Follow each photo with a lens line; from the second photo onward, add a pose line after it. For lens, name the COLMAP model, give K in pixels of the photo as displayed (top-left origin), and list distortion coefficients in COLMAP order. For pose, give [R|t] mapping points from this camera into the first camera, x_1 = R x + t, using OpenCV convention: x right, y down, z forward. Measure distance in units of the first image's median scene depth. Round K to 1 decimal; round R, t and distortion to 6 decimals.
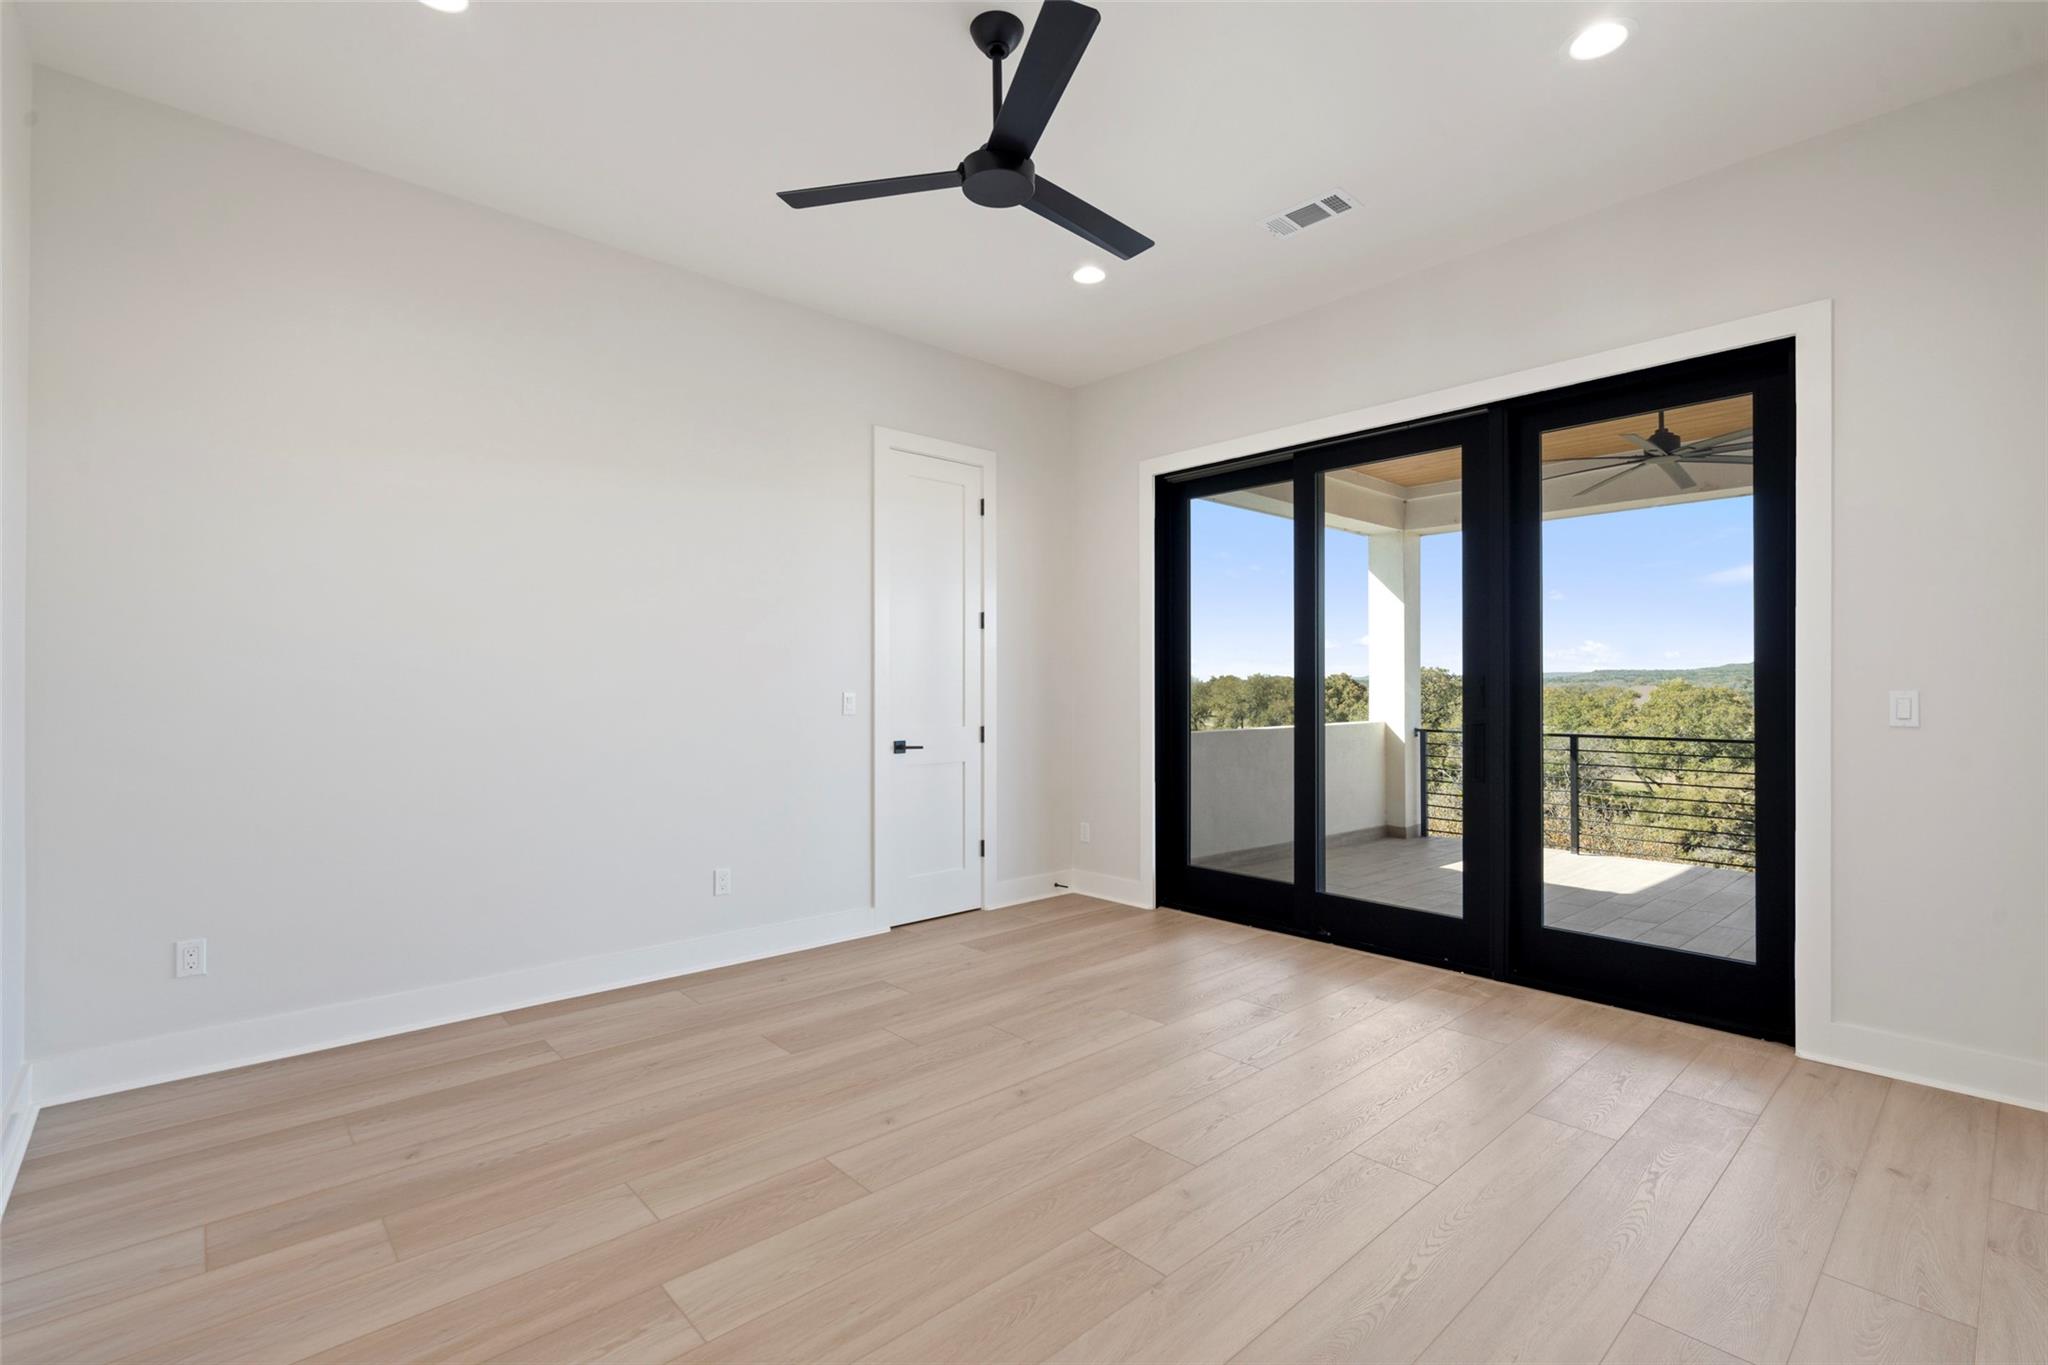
lens RADIAL K [[927.4, 0, 1024.0], [0, 927.4, 682.5], [0, 0, 1]] dist [0.000044, 0.000003]
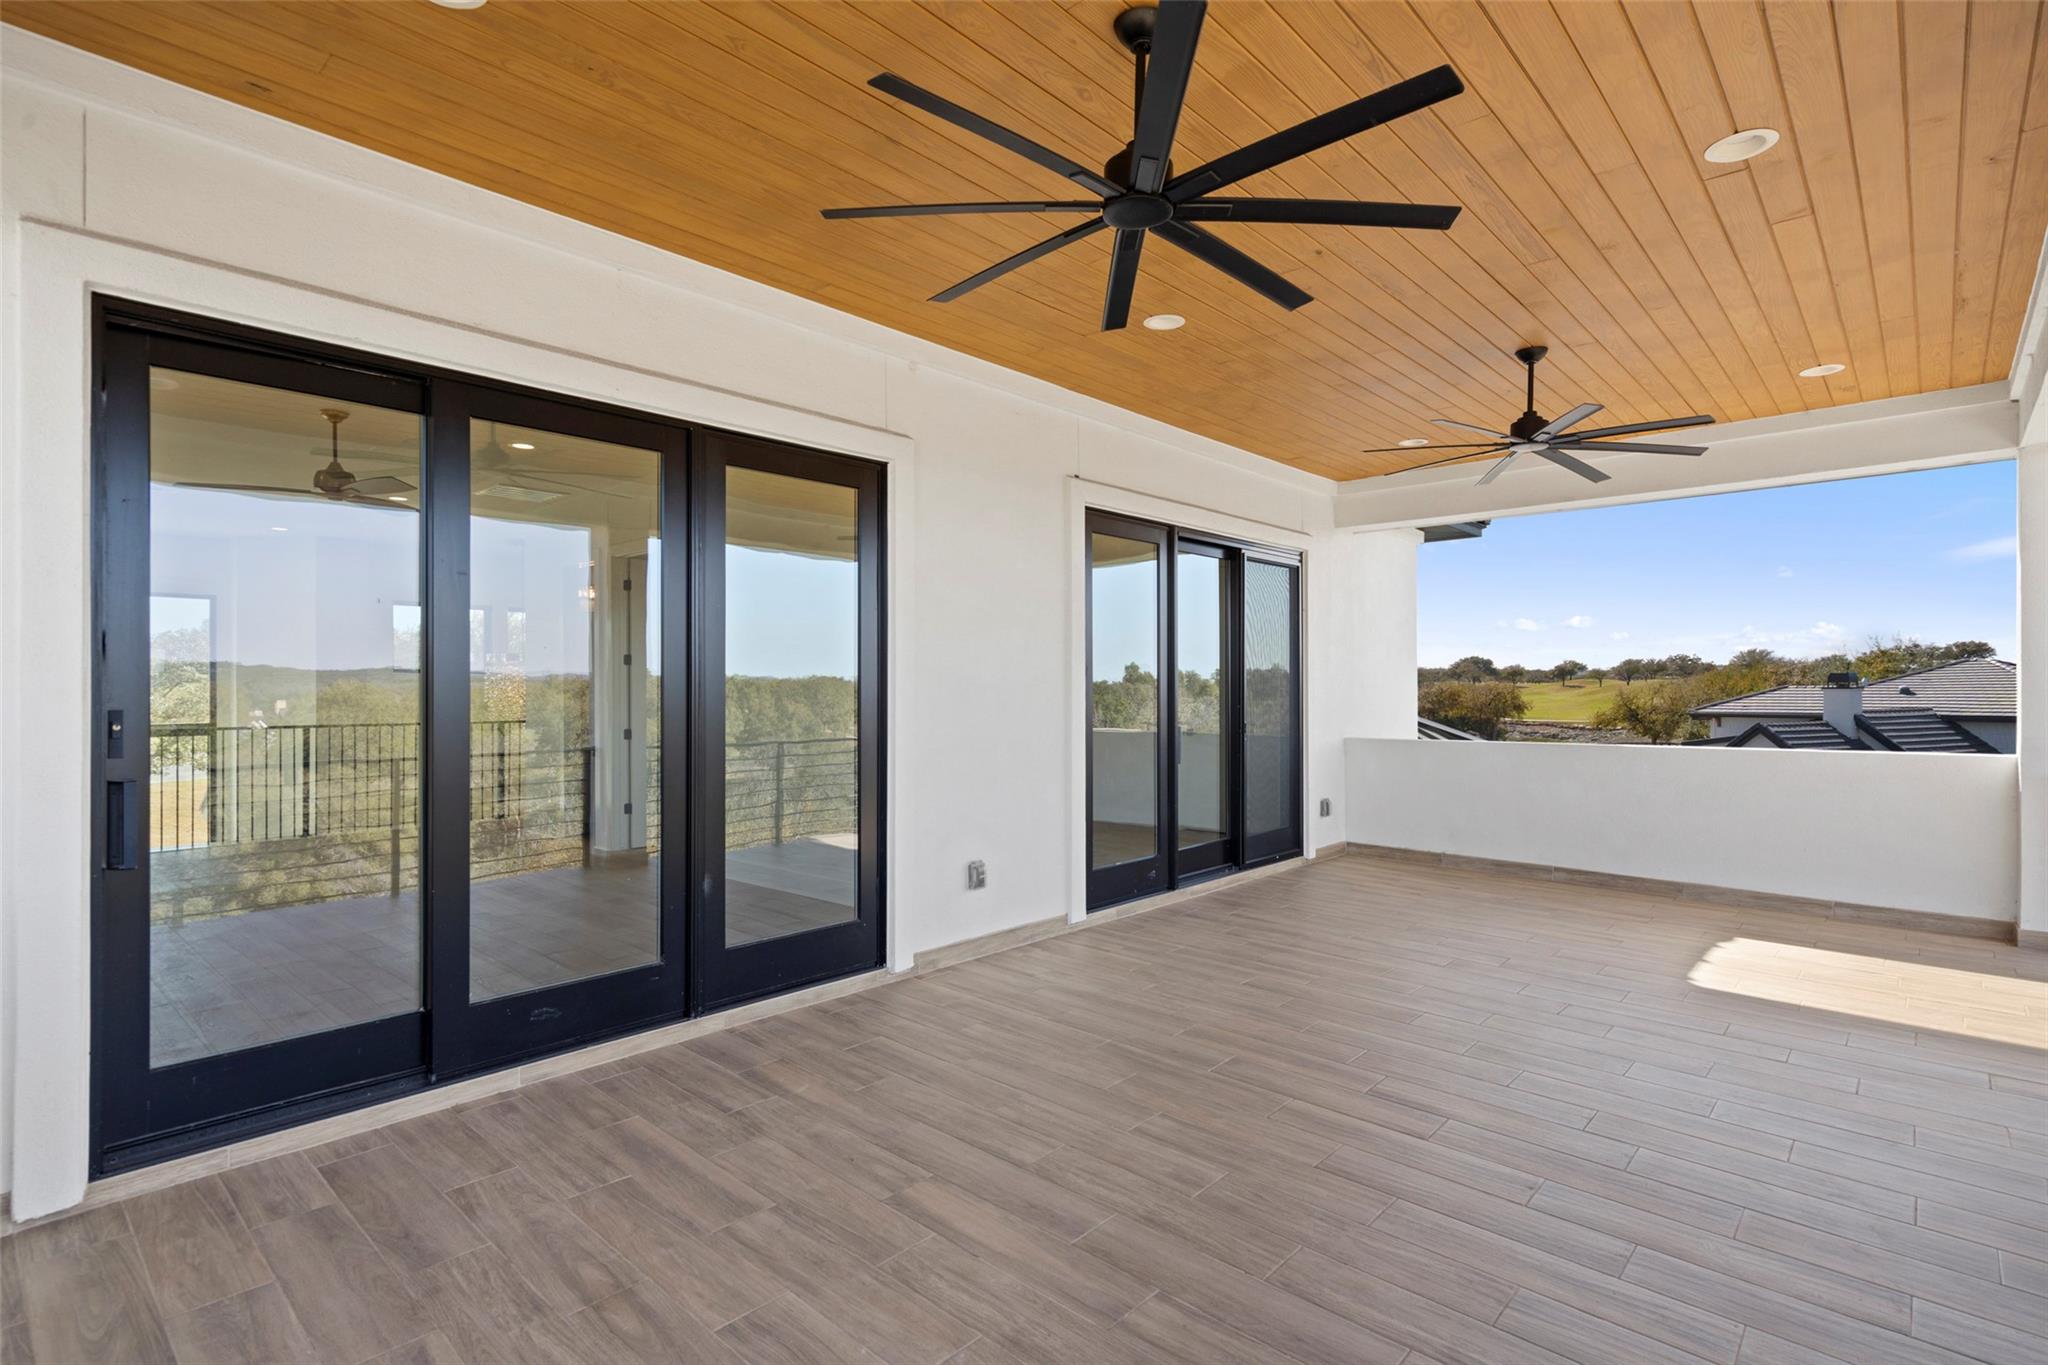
lens RADIAL K [[991.4, 0, 1024.0], [0, 991.4, 682.5], [0, 0, 1]] dist [-0.000409, 0.000020]
pose [[-0.090455, 0.002653, 0.995897, -0.568803], [0.003259, 0.999992, -0.002368, -0.023493], [-0.995895, 0.003032, -0.090463, 0.758799]]
